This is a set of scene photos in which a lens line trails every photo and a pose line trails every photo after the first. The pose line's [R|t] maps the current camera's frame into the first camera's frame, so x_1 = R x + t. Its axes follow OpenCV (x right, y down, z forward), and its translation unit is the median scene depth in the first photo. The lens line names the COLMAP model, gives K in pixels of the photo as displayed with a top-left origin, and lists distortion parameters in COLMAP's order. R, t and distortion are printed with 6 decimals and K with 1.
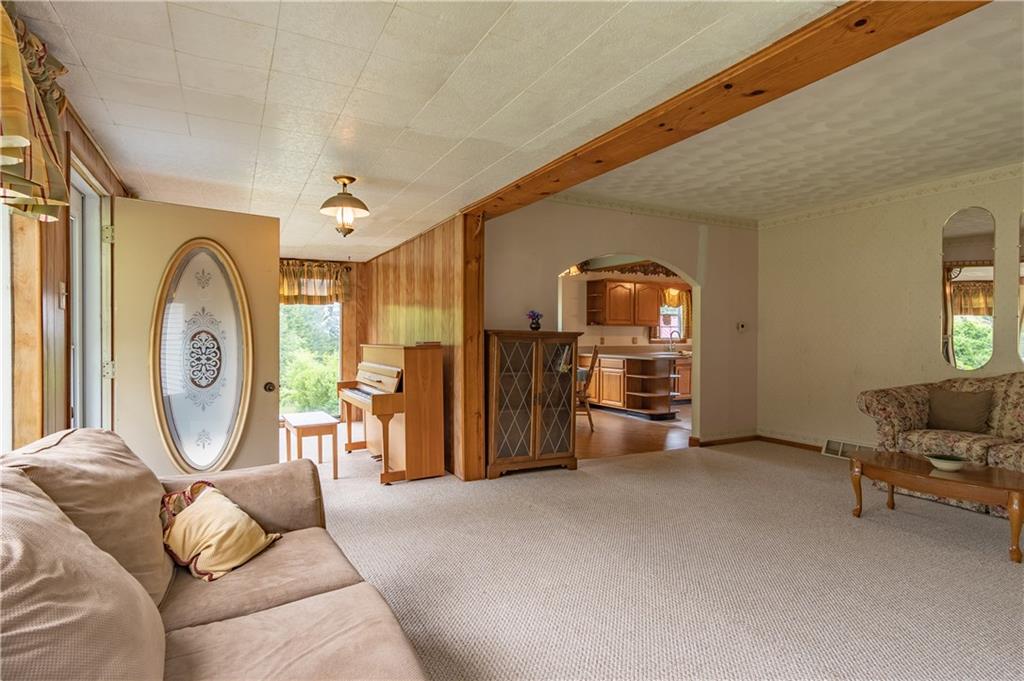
lens RADIAL K [[545.0, 0, 536.4], [0, 545.0, 342.1], [0, 0, 1]] dist [0.000881, 0.000080]
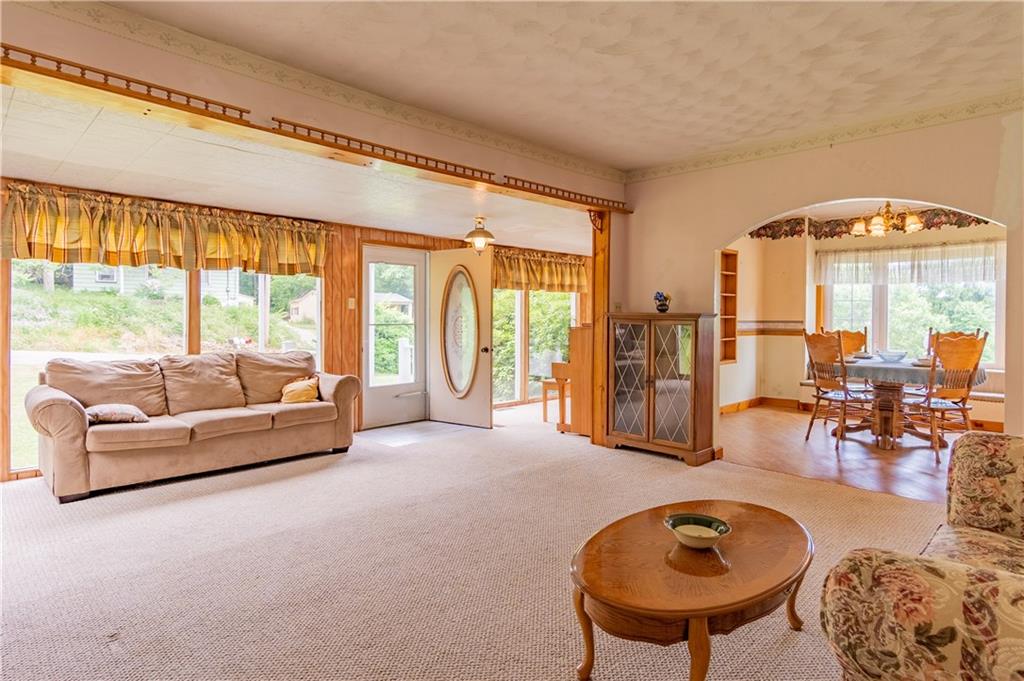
lens RADIAL K [[574.8, 0, 511.9], [0, 574.8, 332.2], [0, 0, 1]] dist [-0.000297, 0.000153]
pose [[0.292951, 0.021092, -0.955895, 0.456901], [-0.007609, 0.999776, 0.019728, -0.002163], [0.956097, 0.001494, 0.293046, 0.222583]]
